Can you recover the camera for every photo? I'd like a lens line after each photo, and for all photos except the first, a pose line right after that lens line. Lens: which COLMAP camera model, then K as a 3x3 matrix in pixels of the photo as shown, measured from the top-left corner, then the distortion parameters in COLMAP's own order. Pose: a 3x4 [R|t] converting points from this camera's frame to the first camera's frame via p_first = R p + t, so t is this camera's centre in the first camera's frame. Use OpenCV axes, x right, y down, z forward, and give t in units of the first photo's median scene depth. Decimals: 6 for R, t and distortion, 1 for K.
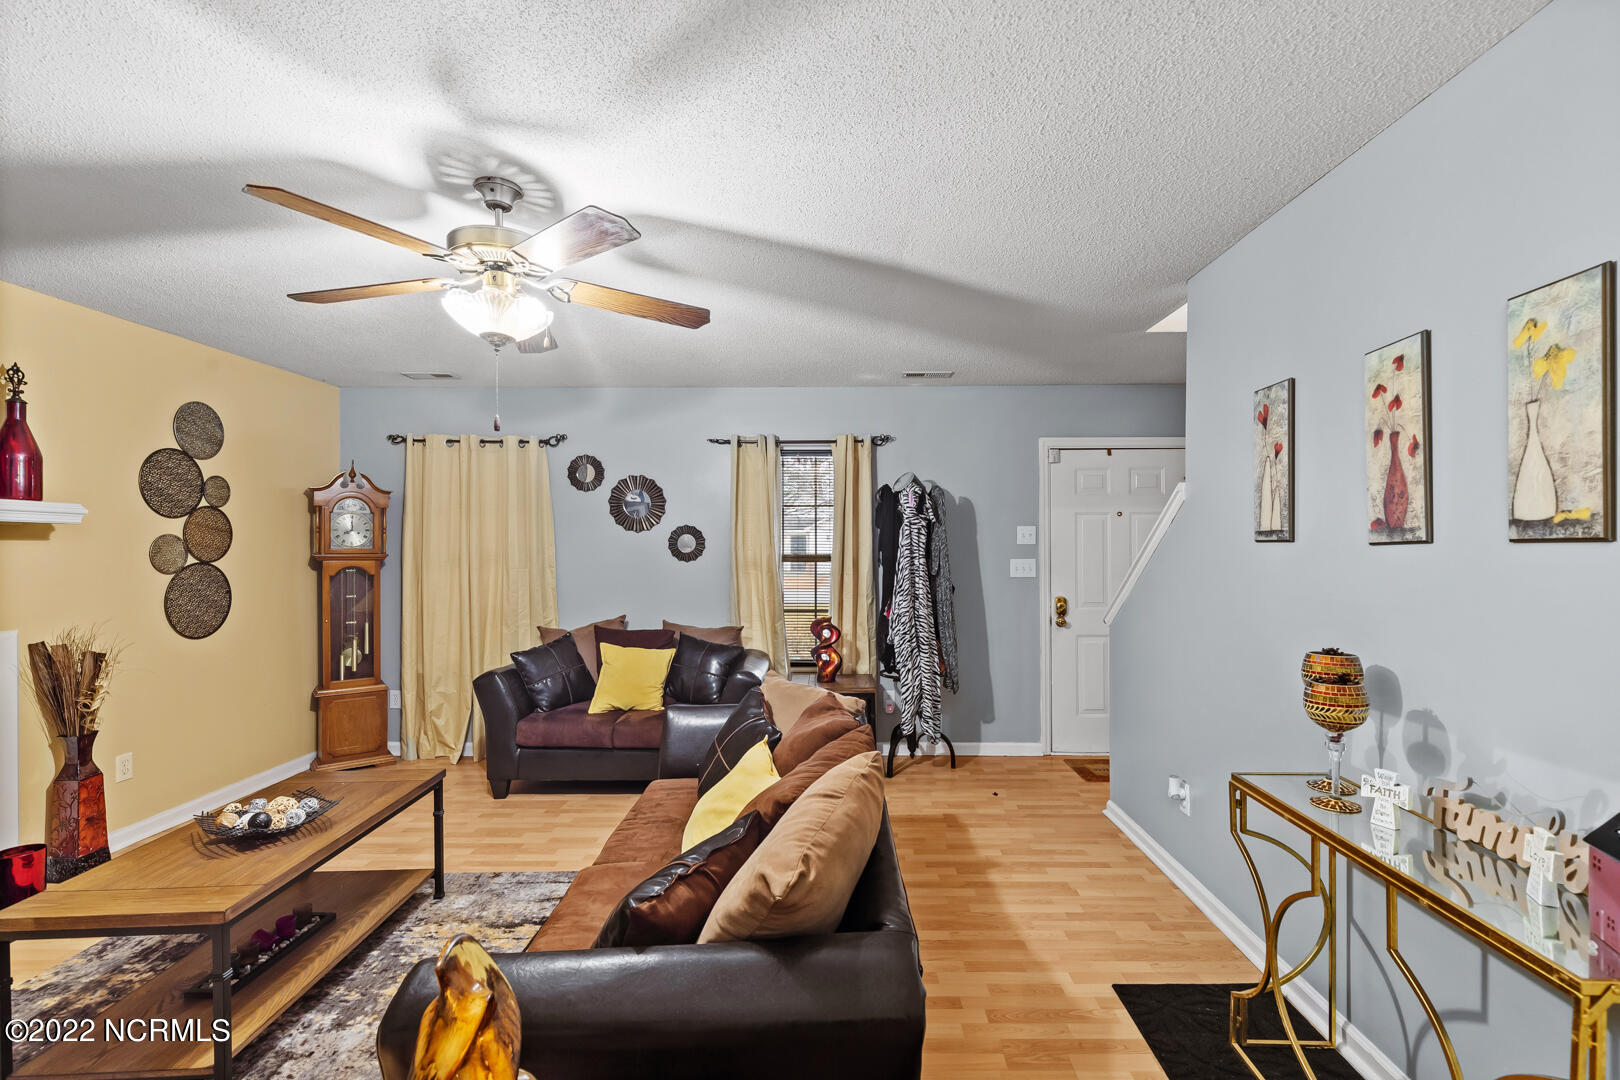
lens RADIAL K [[724.9, 0, 835.7], [0, 724.9, 547.2], [0, 0, 1]] dist [0.002678, -0.001048]
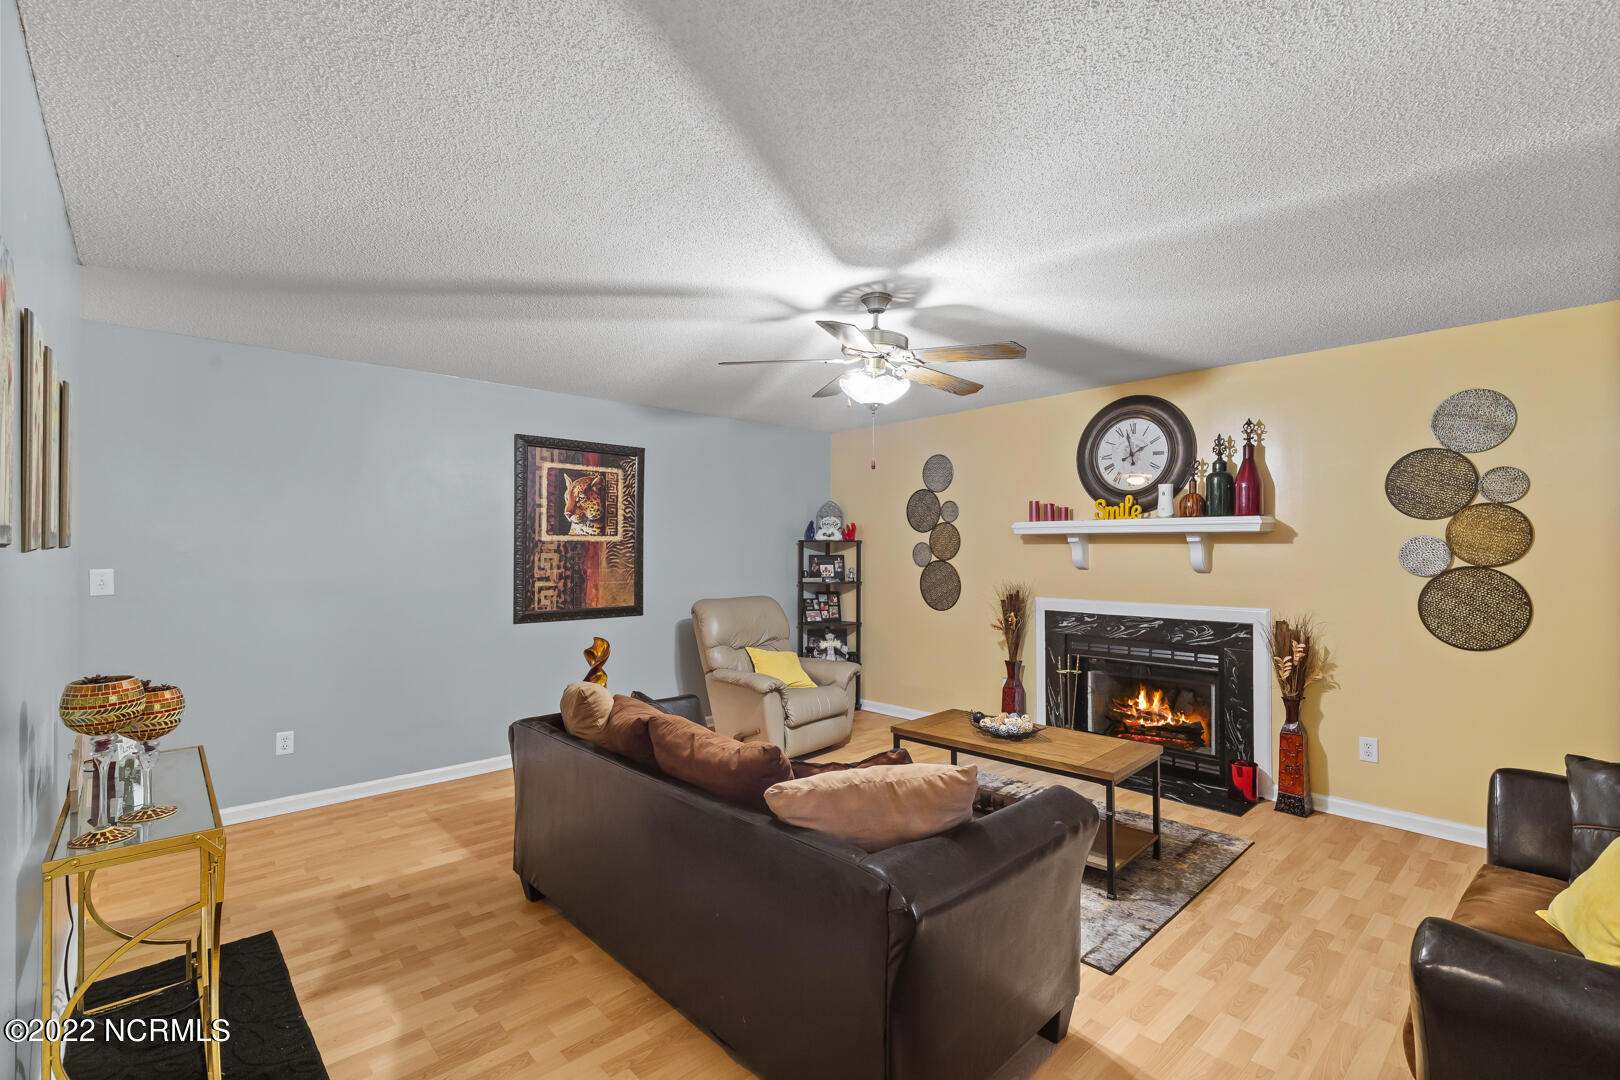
lens RADIAL K [[724.9, 0, 835.7], [0, 724.9, 547.2], [0, 0, 1]] dist [0.002678, -0.001048]
pose [[-0.717778, 0.002110, -0.696269, 0.284399], [-0.000915, 0.999992, 0.003975, -0.005794], [0.696272, 0.003490, -0.717770, 0.958087]]
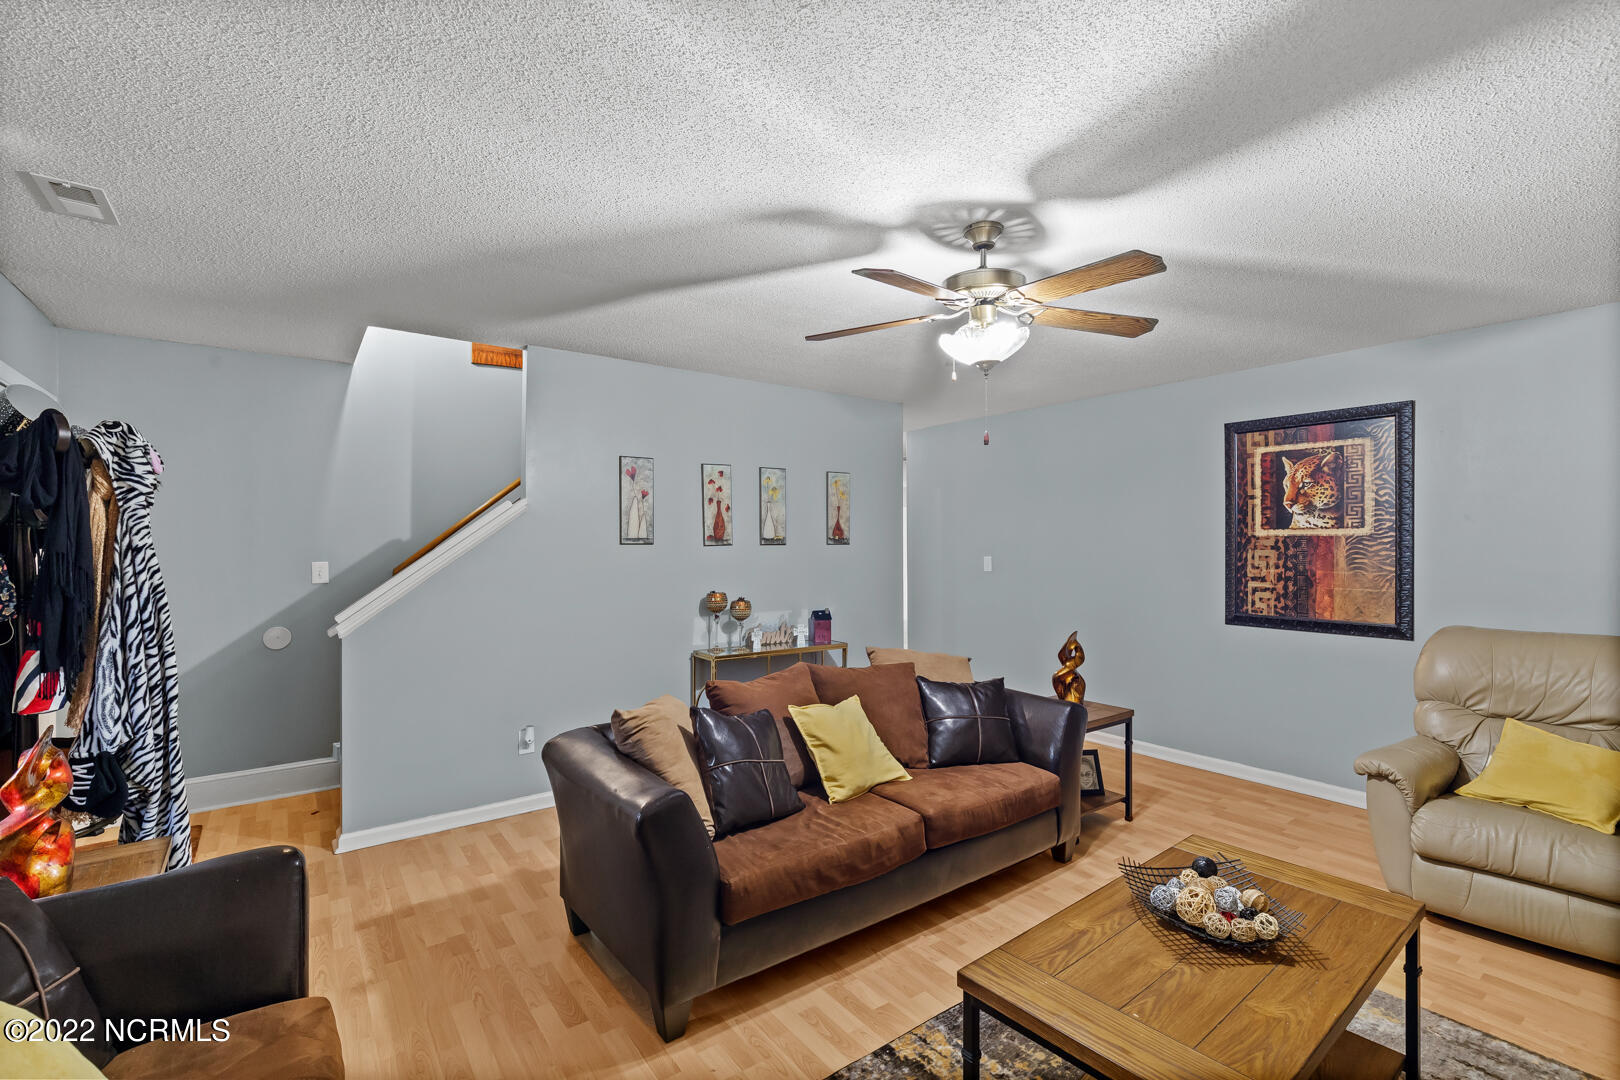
lens RADIAL K [[724.3, 0, 828.5], [0, 724.3, 544.4], [0, 0, 1]] dist [0.000030, -0.000738]
pose [[-0.611483, 0.003891, 0.791248, -0.588788], [0.005793, 0.999983, -0.000441, -0.002375], [-0.791237, 0.004314, -0.611495, 0.918106]]
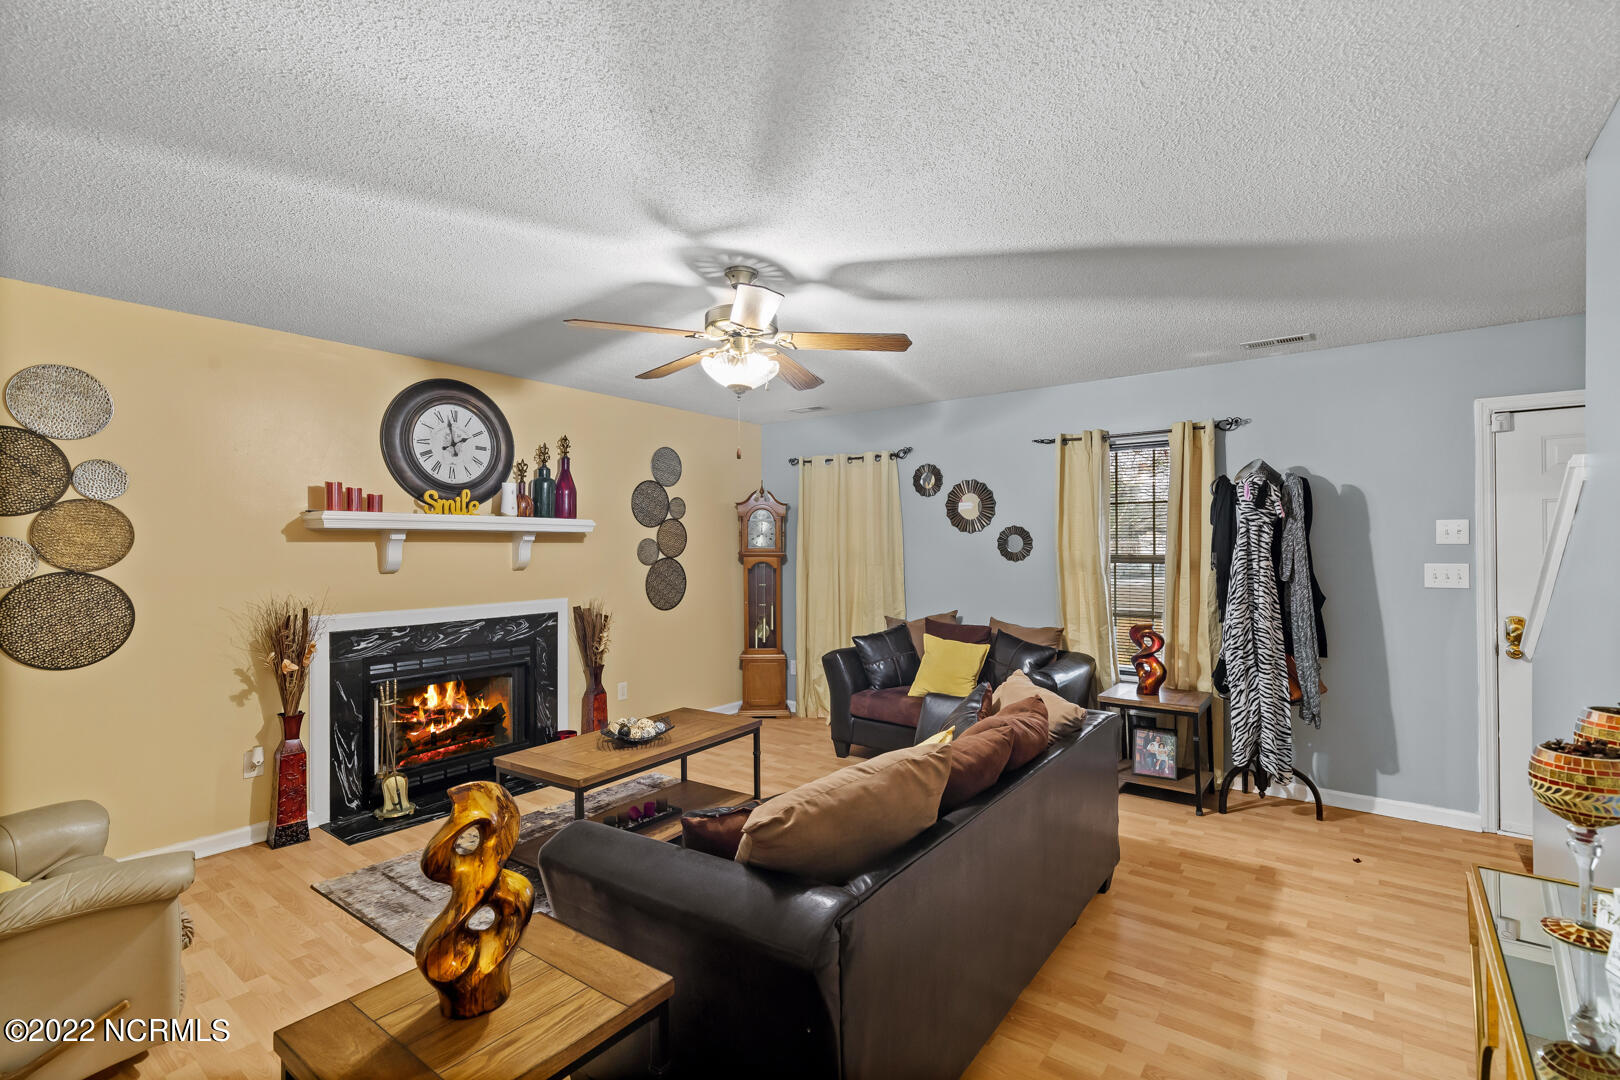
lens RADIAL K [[724.3, 0, 828.5], [0, 724.3, 544.4], [0, 0, 1]] dist [0.000030, -0.000738]
pose [[0.806657, -0.001228, -0.591019, 0.209632], [-0.000365, 0.999997, -0.002575, -0.001593], [0.591020, 0.002293, 0.806654, 0.021278]]
